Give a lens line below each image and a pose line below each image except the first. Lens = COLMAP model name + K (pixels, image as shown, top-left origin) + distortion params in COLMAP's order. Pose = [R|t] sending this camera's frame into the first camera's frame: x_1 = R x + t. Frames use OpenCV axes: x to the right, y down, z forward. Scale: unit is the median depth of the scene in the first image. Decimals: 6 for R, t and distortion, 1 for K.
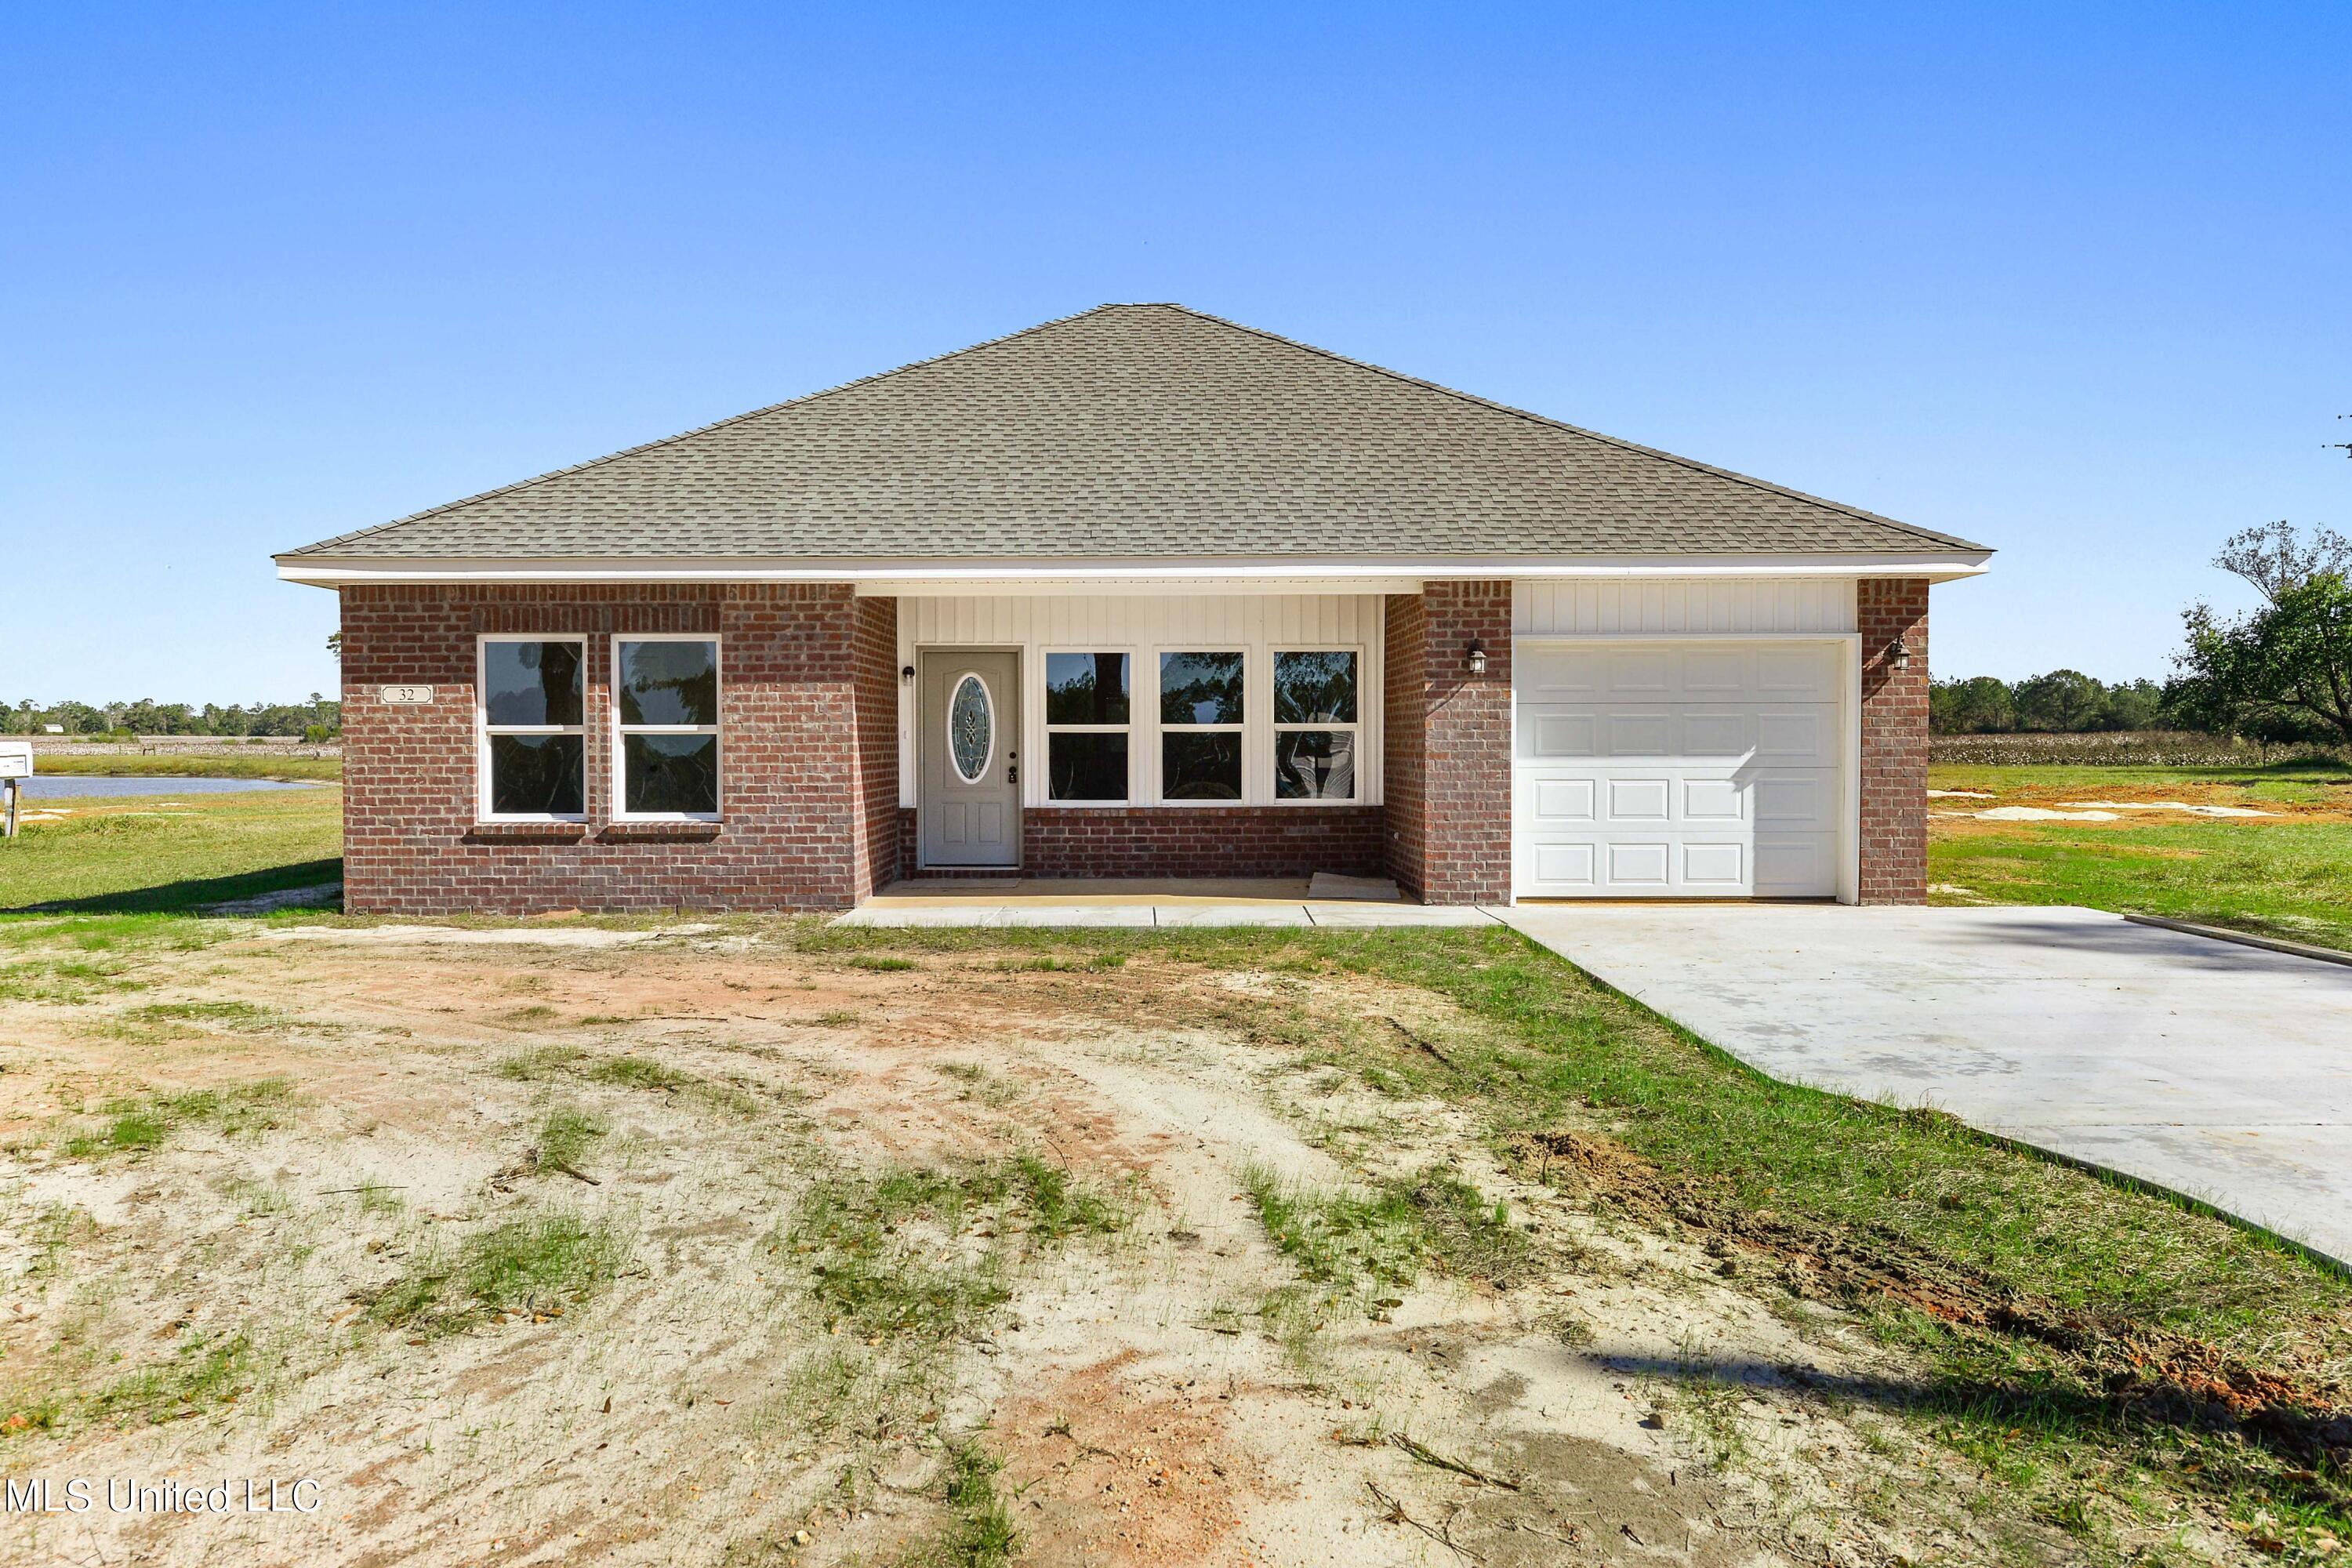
lens RADIAL K [[1557.8, 0, 1175.3], [0, 1557.8, 794.2], [0, 0, 1]] dist [0.005281, 0.002831]
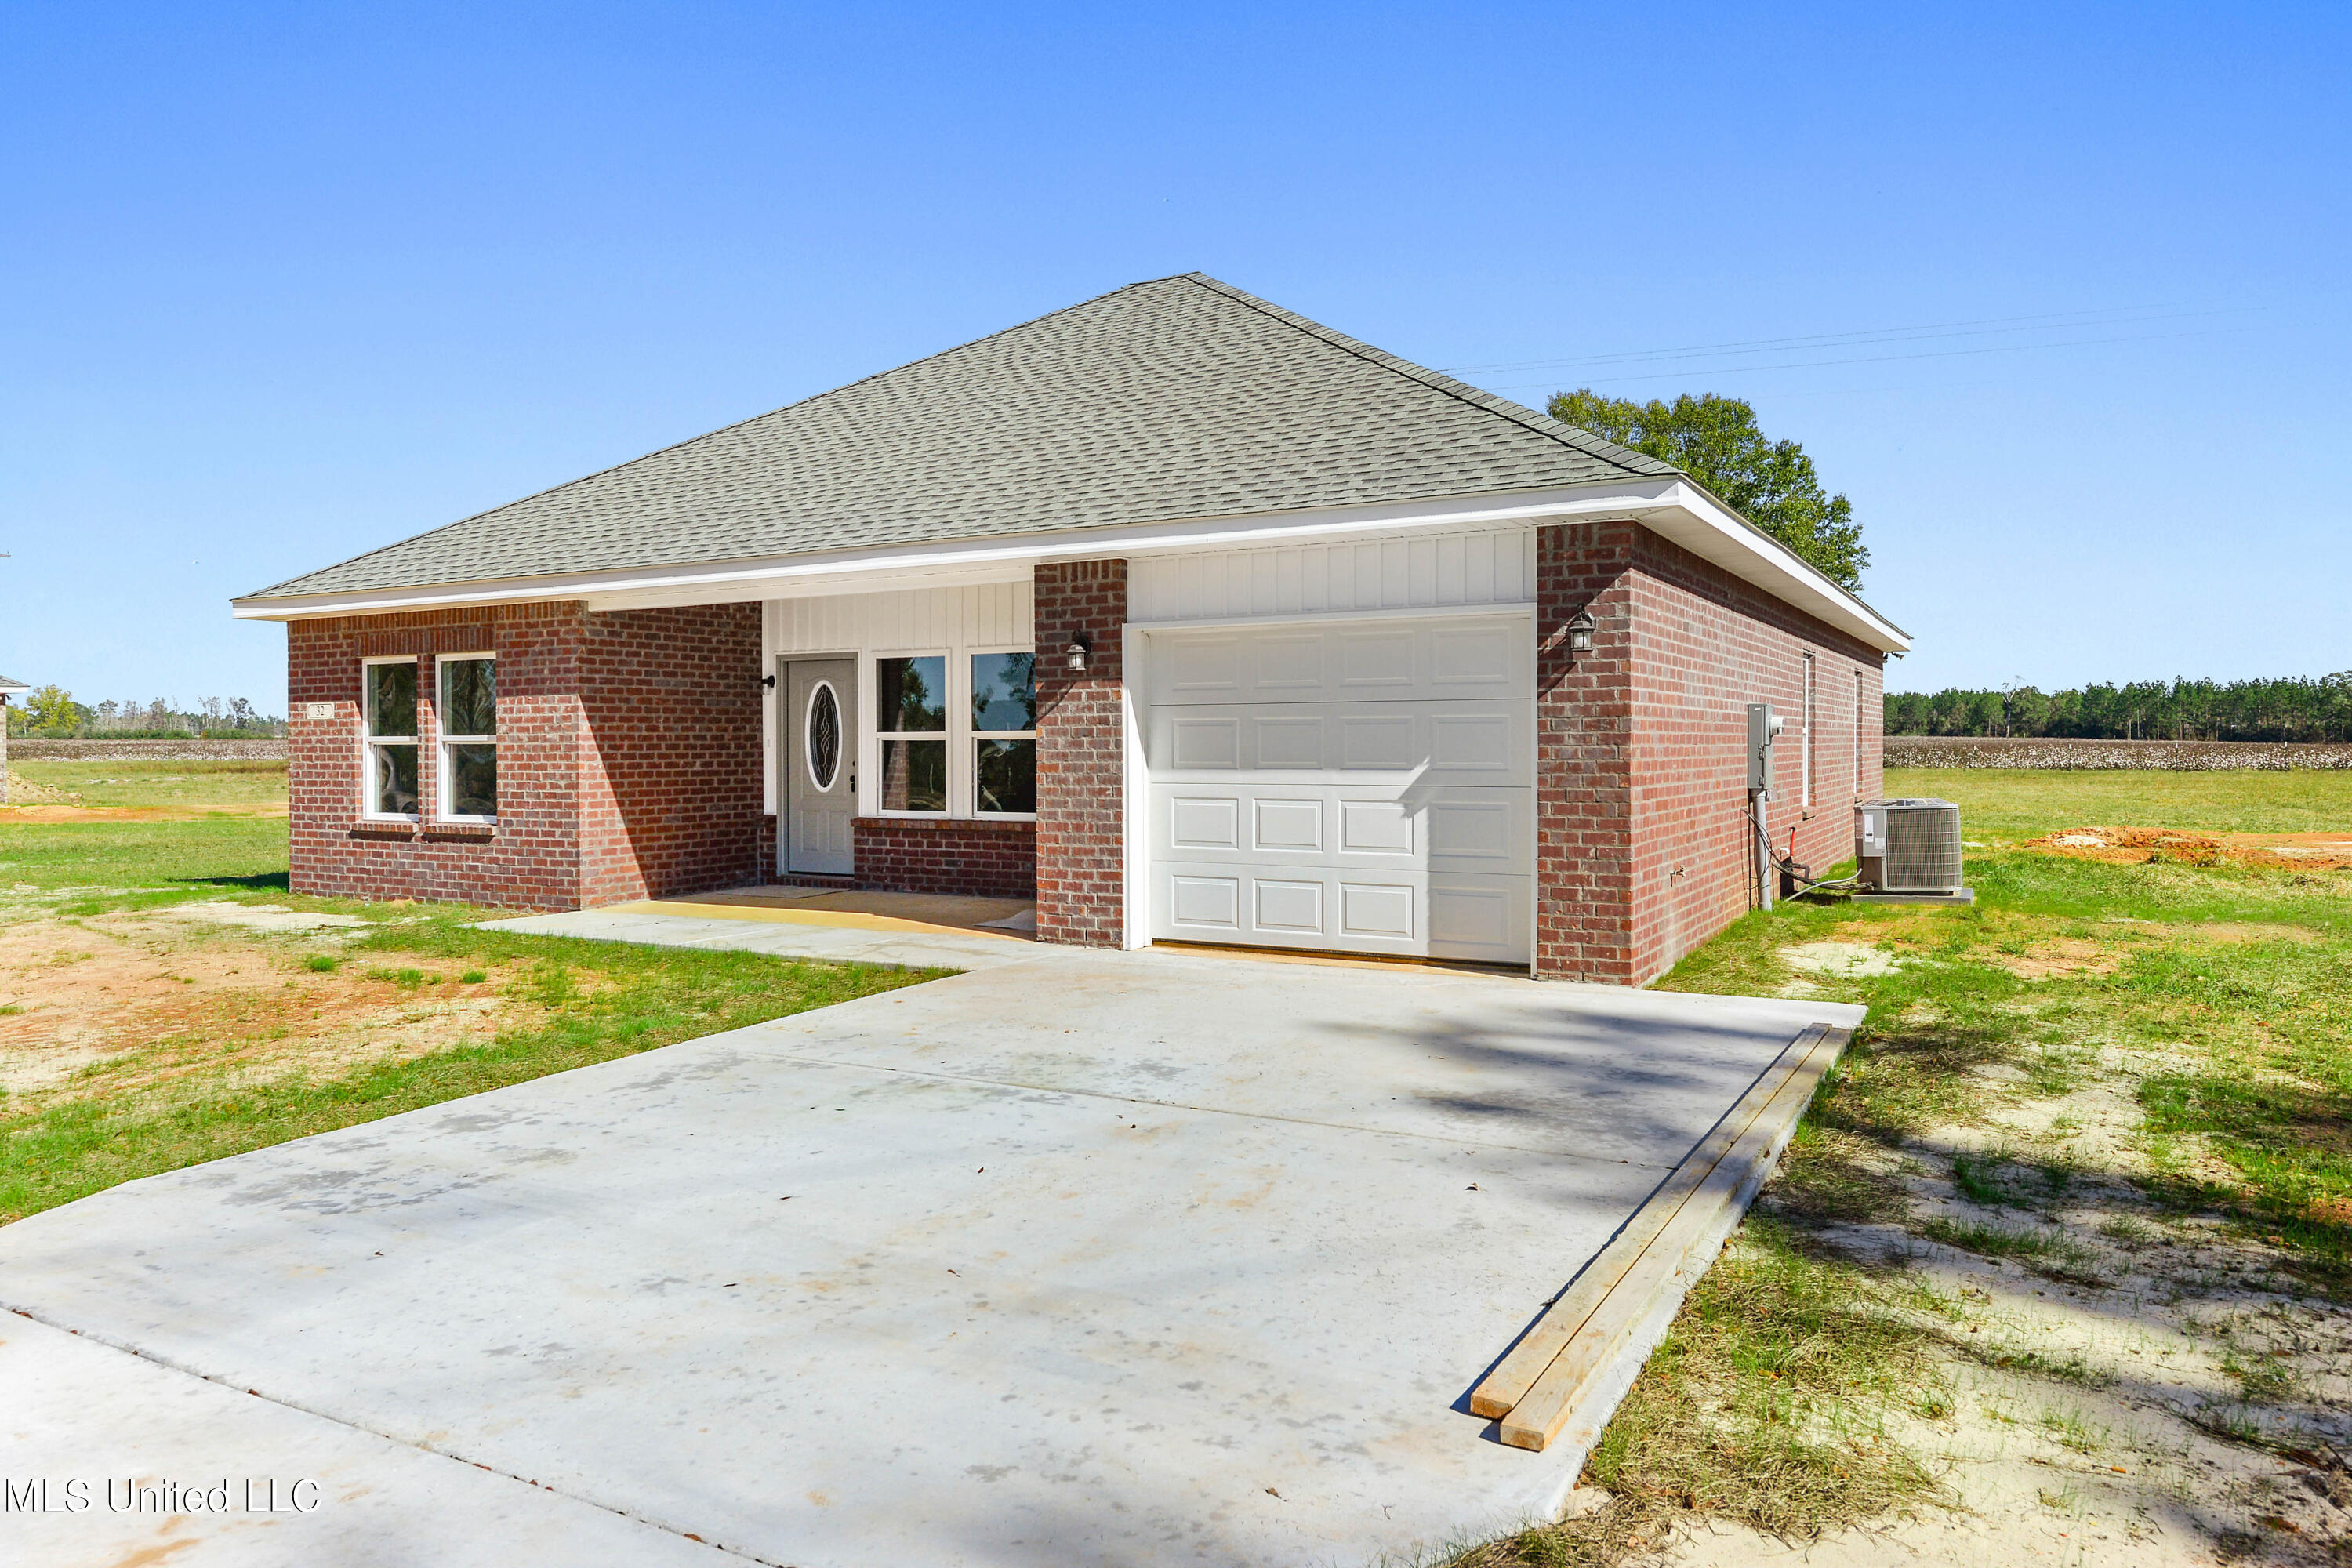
lens RADIAL K [[1557.8, 0, 1163.7], [0, 1557.8, 768.1], [0, 0, 1]] dist [0.005281, 0.002831]
pose [[0.867749, 0.006502, -0.496961, 0.647636], [-0.014810, 0.999809, -0.012779, -0.014515], [0.496782, 0.018449, 0.867679, 0.287726]]
